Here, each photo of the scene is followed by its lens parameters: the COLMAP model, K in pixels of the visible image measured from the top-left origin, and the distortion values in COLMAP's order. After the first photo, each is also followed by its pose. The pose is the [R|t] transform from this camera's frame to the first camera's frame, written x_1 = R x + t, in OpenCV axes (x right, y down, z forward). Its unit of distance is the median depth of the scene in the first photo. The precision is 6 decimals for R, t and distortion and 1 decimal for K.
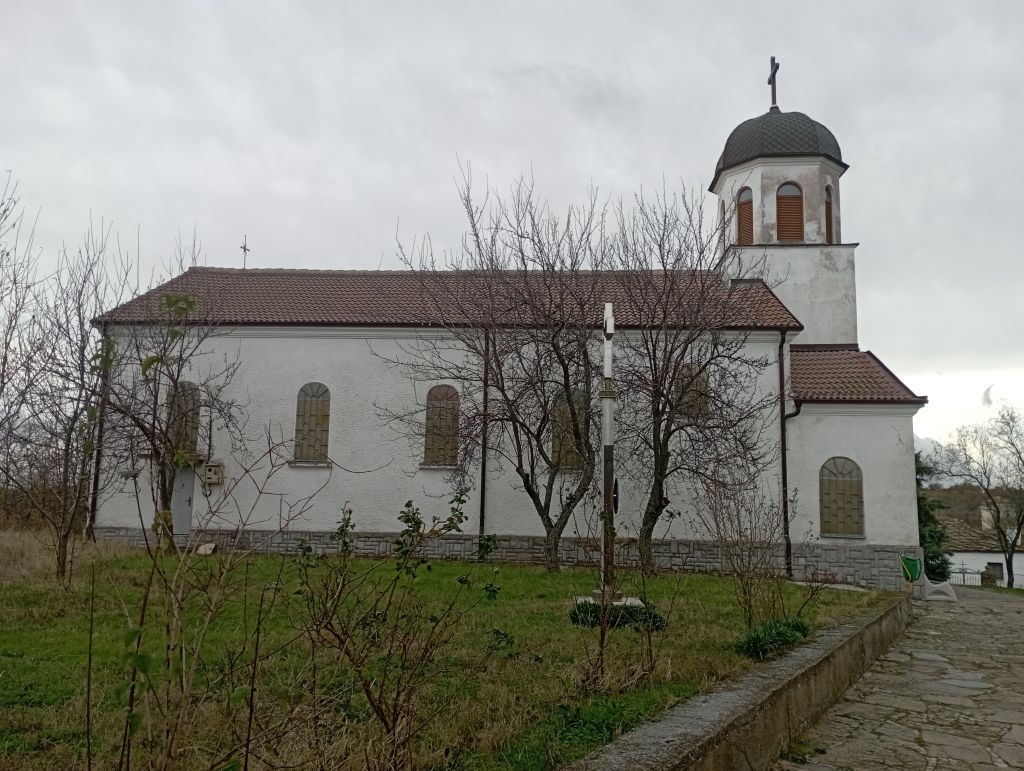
lens RADIAL K [[763.5, 0, 511.7], [0, 763.5, 390.2], [0, 0, 1]] dist [0.074728, -0.031818]
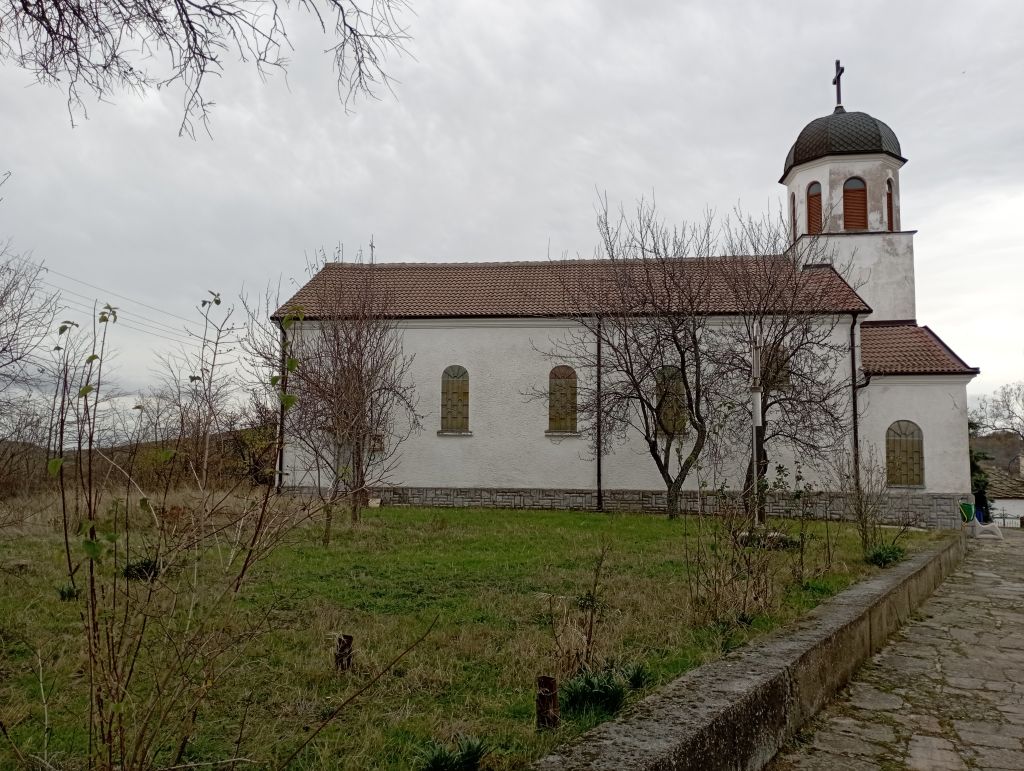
lens RADIAL K [[763.5, 0, 519.4], [0, 763.5, 383.0], [0, 0, 1]] dist [0.074728, -0.031818]
pose [[0.999411, -0.018552, -0.028856, -0.127496], [0.019944, 0.998612, 0.048739, -0.039917], [0.027911, -0.049286, 0.998395, -0.199558]]
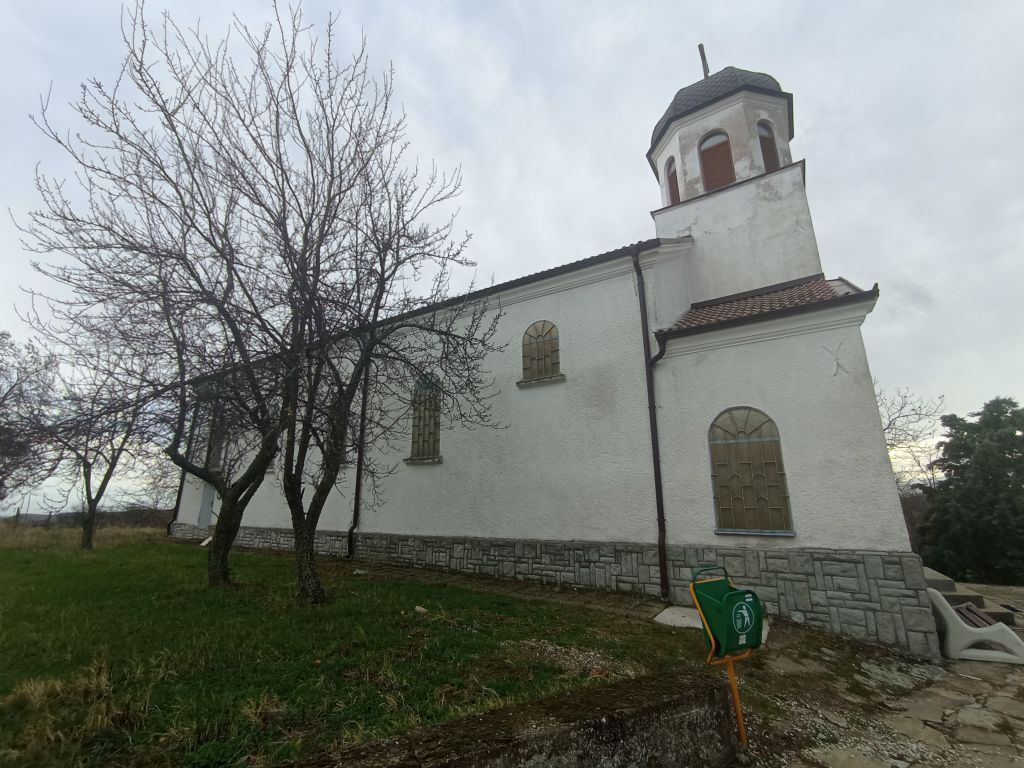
lens RADIAL K [[456.0, 0, 507.8], [0, 456.0, 377.4], [0, 0, 1]] dist [-0.009152, 0.000161]
pose [[0.869713, -0.154000, -0.468916, 0.436361], [0.068203, 0.978460, -0.194845, 0.122406], [0.488822, 0.137478, 0.861483, 0.567645]]
